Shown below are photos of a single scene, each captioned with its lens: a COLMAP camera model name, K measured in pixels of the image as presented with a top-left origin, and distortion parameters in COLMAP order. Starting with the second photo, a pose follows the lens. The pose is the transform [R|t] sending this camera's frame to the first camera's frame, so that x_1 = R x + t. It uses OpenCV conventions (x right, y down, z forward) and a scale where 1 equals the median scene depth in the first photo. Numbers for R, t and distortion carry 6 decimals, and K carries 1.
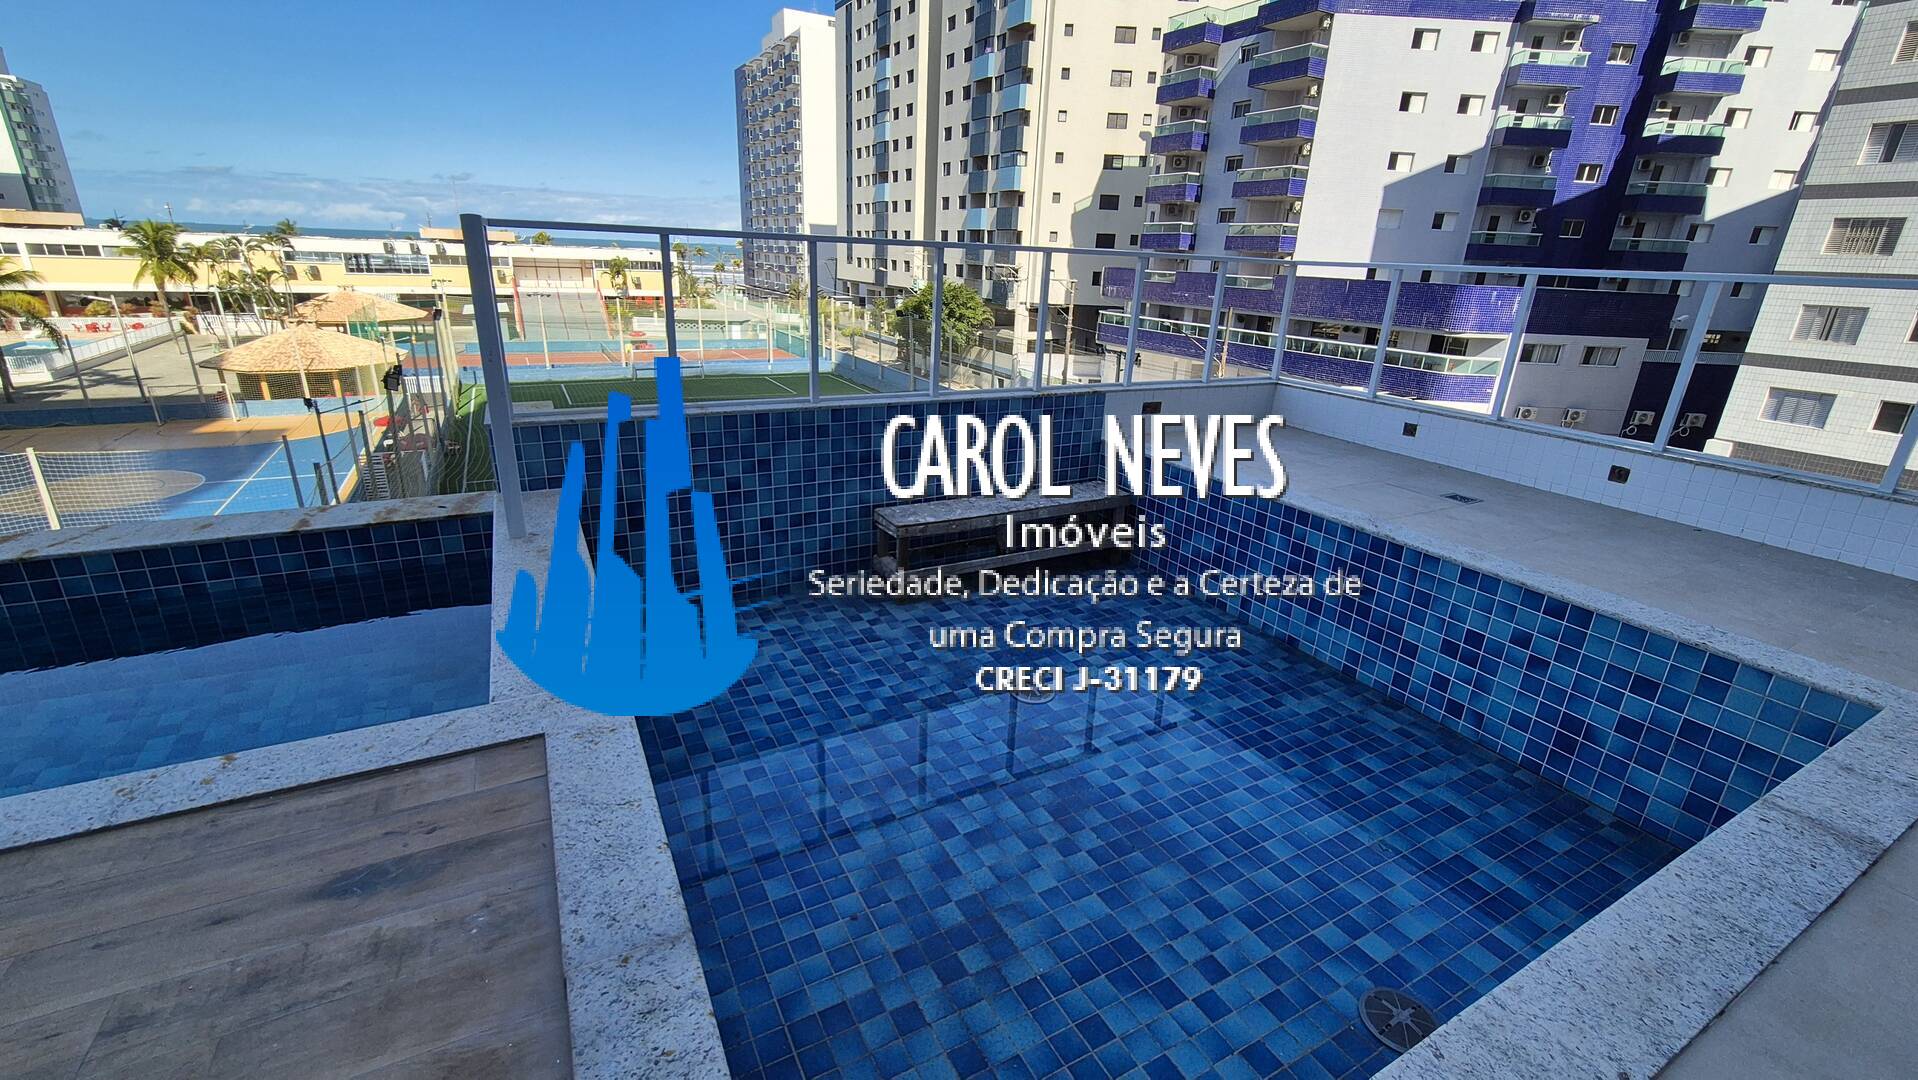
lens RADIAL K [[792.0, 0, 952.4], [0, 792.0, 522.2], [0, 0, 1]] dist [-0.002377, -0.000443]
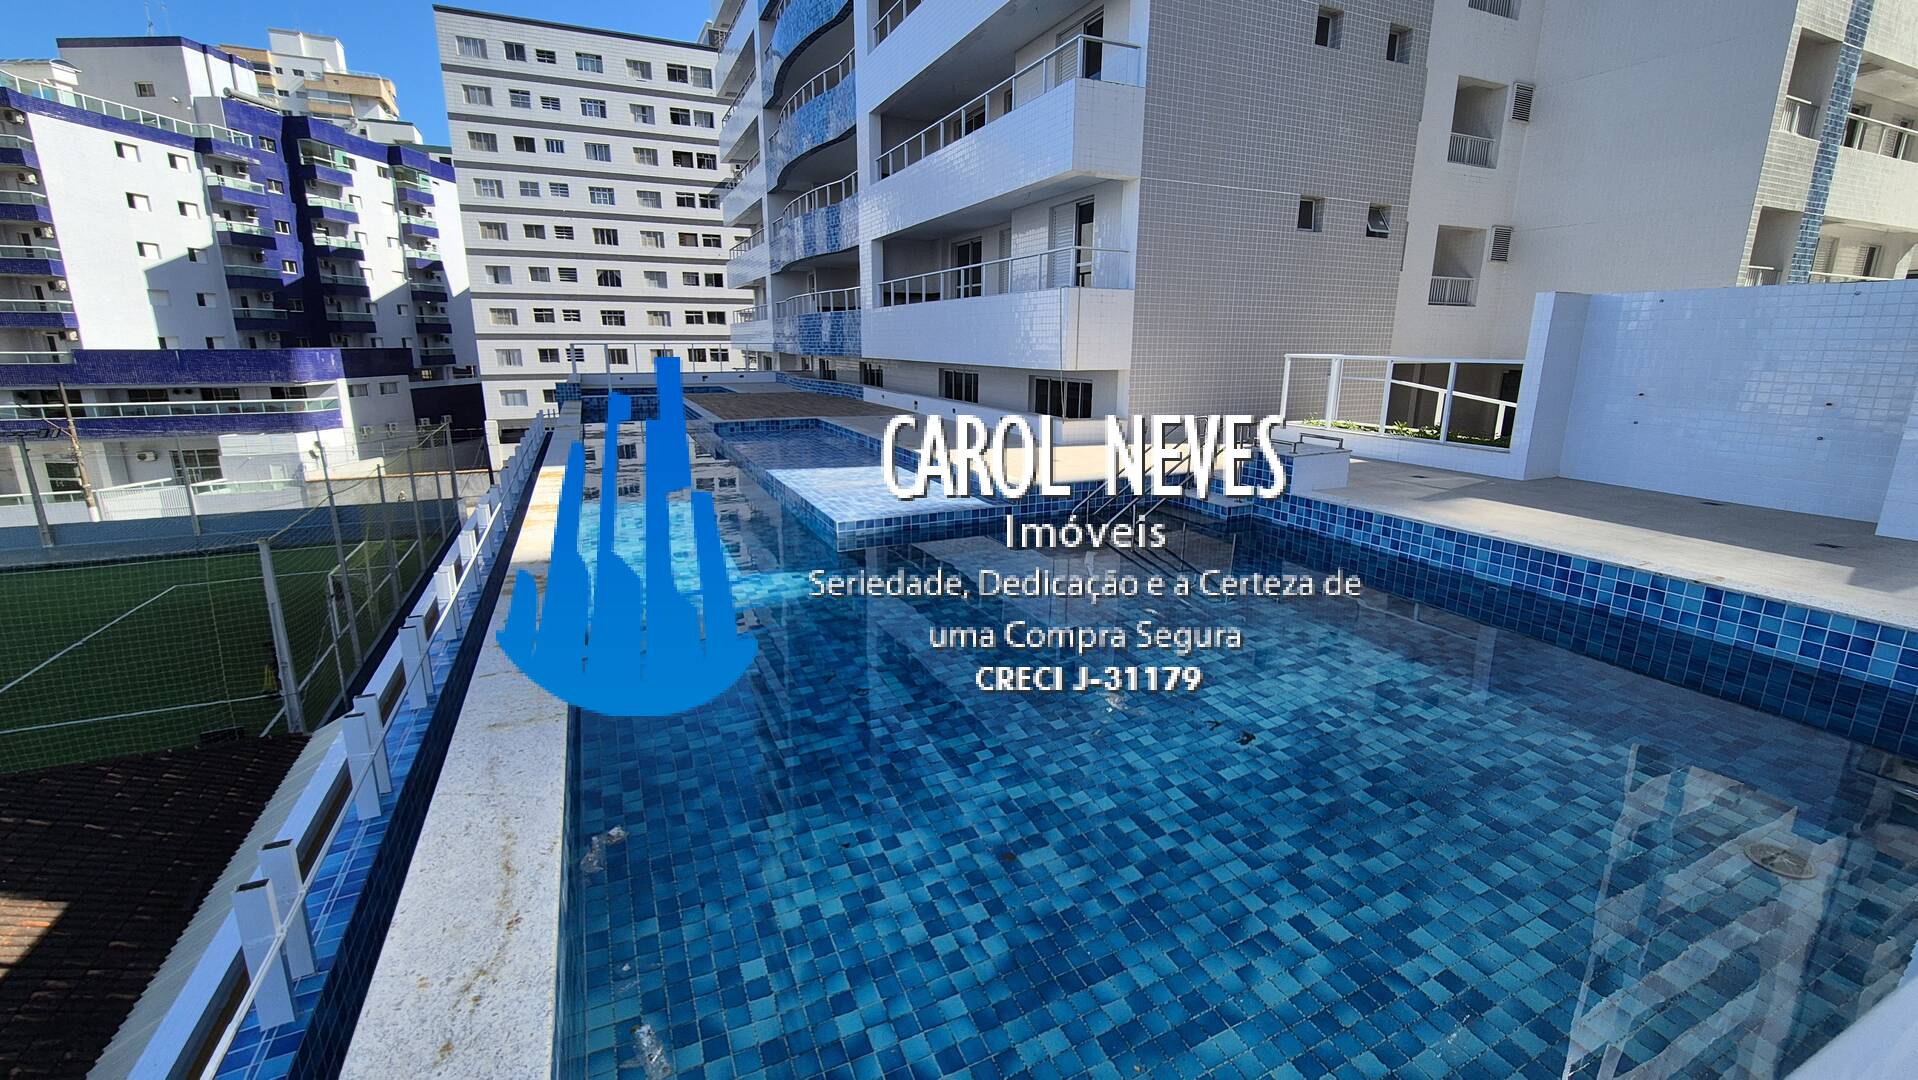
lens RADIAL K [[792.0, 0, 955.6], [0, 792.0, 532.9], [0, 0, 1]] dist [-0.002377, -0.000443]
pose [[0.073364, -0.269964, 0.960071, -0.594033], [0.321325, 0.917729, 0.233504, 0.042436], [-0.944123, 0.291364, 0.154075, -0.195226]]
